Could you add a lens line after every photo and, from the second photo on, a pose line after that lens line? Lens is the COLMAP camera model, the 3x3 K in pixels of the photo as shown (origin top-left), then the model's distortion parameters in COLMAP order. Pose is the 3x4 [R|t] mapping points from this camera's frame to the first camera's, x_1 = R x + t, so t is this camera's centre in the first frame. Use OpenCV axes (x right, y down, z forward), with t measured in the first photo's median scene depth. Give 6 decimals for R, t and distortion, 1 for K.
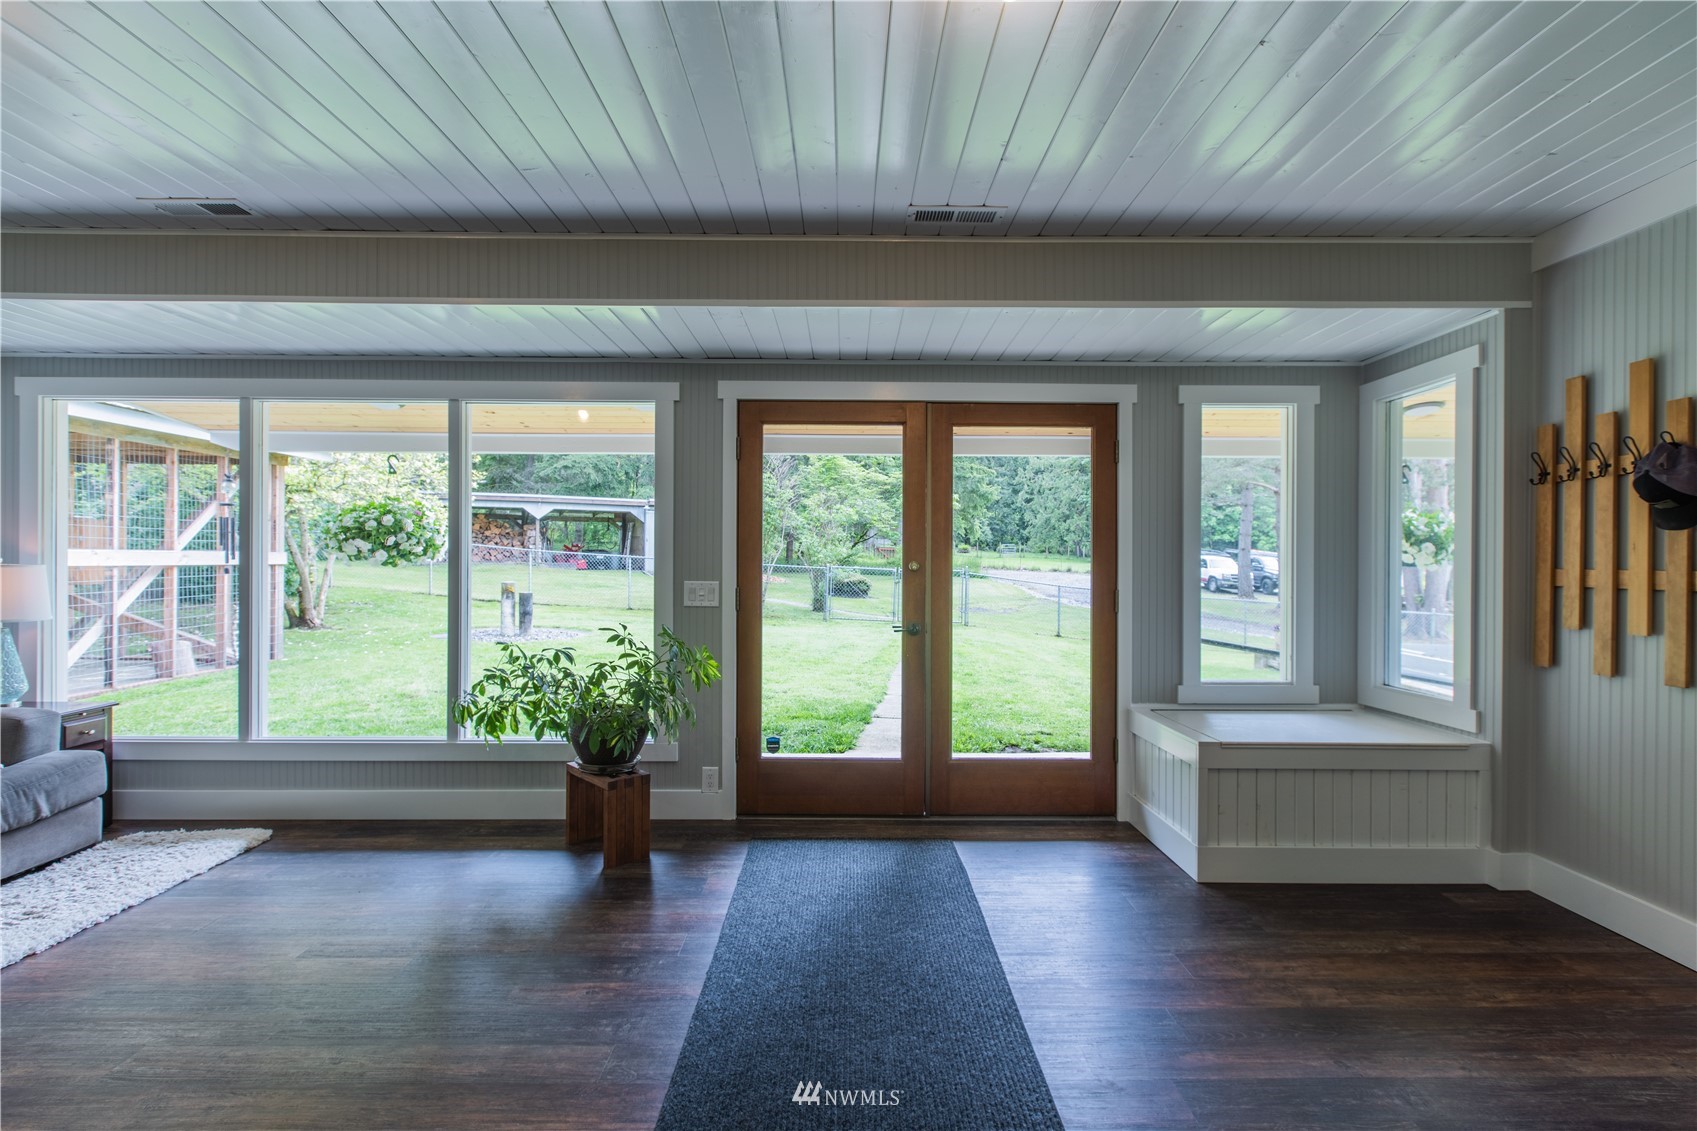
lens RADIAL K [[767.7, 0, 852.1], [0, 767.7, 564.7], [0, 0, 1]] dist [-0.002179, -0.000600]
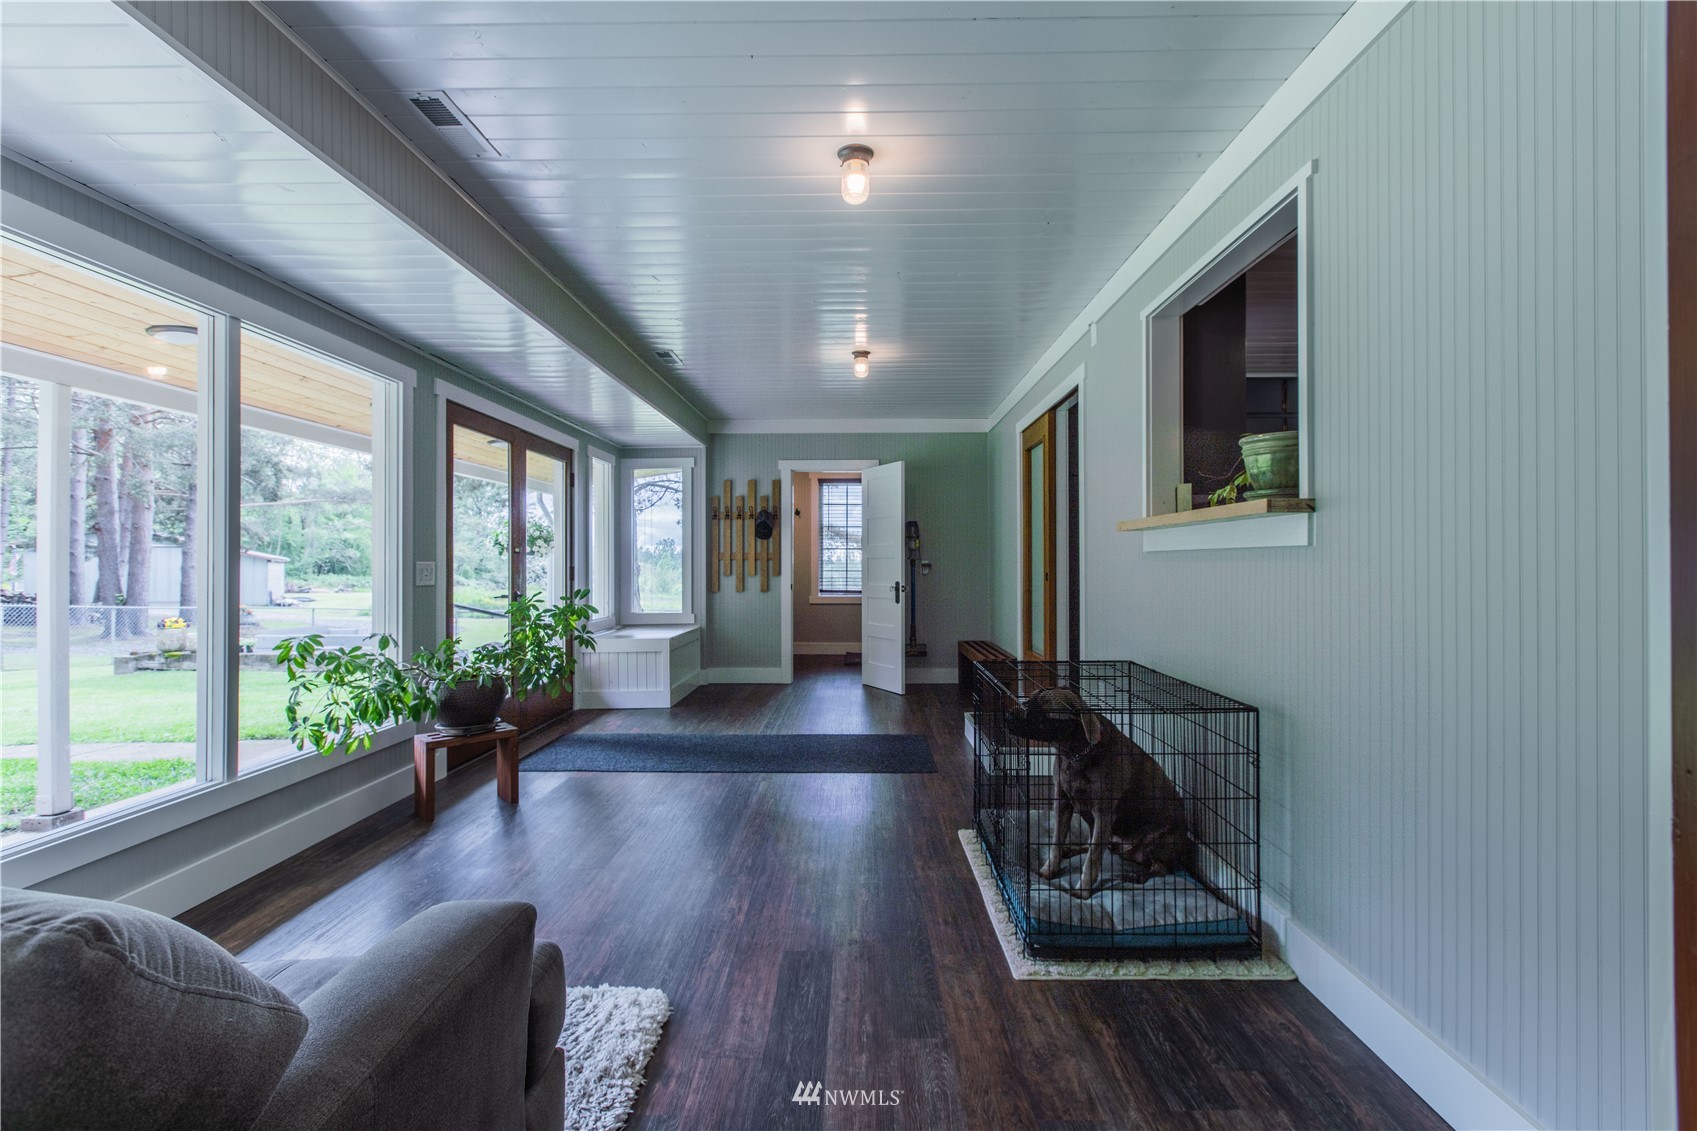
lens RADIAL K [[767.7, 0, 842.5], [0, 767.7, 560.2], [0, 0, 1]] dist [-0.002179, -0.000600]
pose [[0.029272, -0.000447, 0.999571, -1.314855], [0.010794, 0.999942, 0.000131, 0.027455], [-0.999513, 0.010786, 0.029275, 0.414710]]
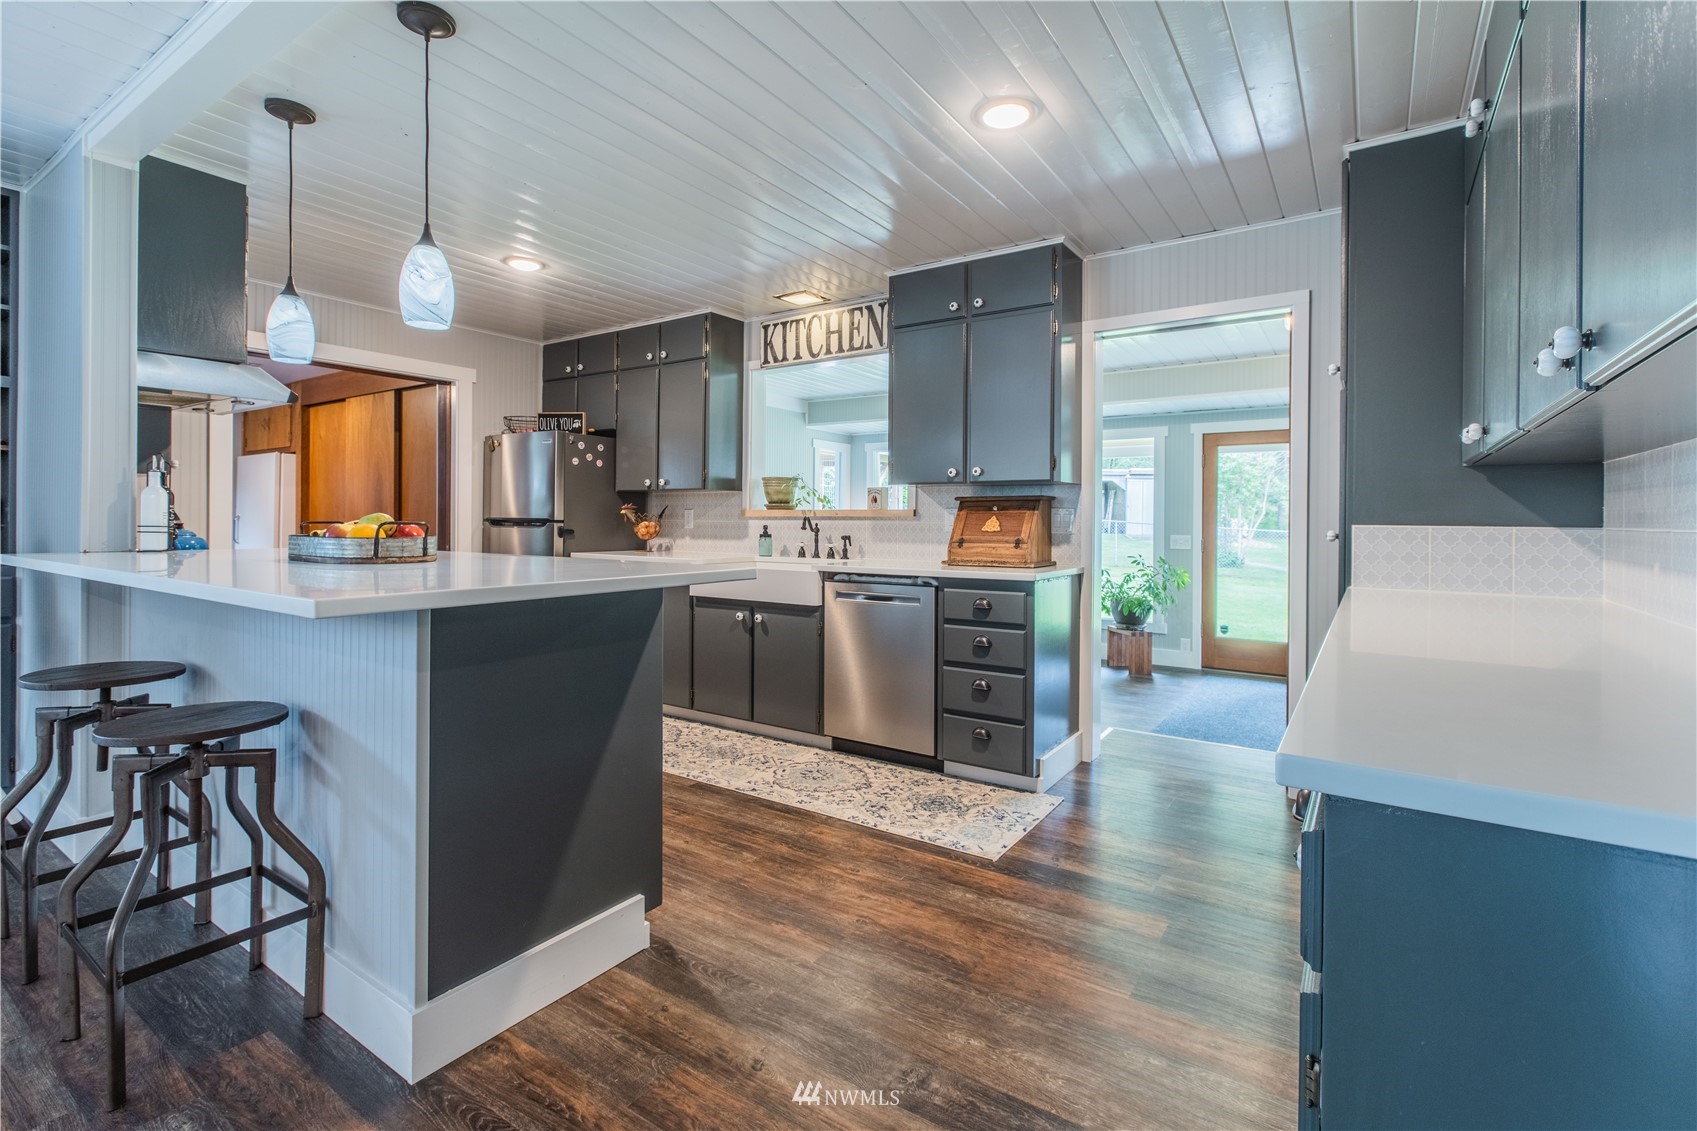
lens RADIAL K [[767.7, 0, 851.6], [0, 767.7, 523.1], [0, 0, 1]] dist [-0.002179, -0.000600]
pose [[0.826011, 0.000020, -0.563654, 0.191678], [-0.004270, 0.999972, -0.006221, 0.007705], [0.563638, 0.007545, 0.825988, -0.975692]]
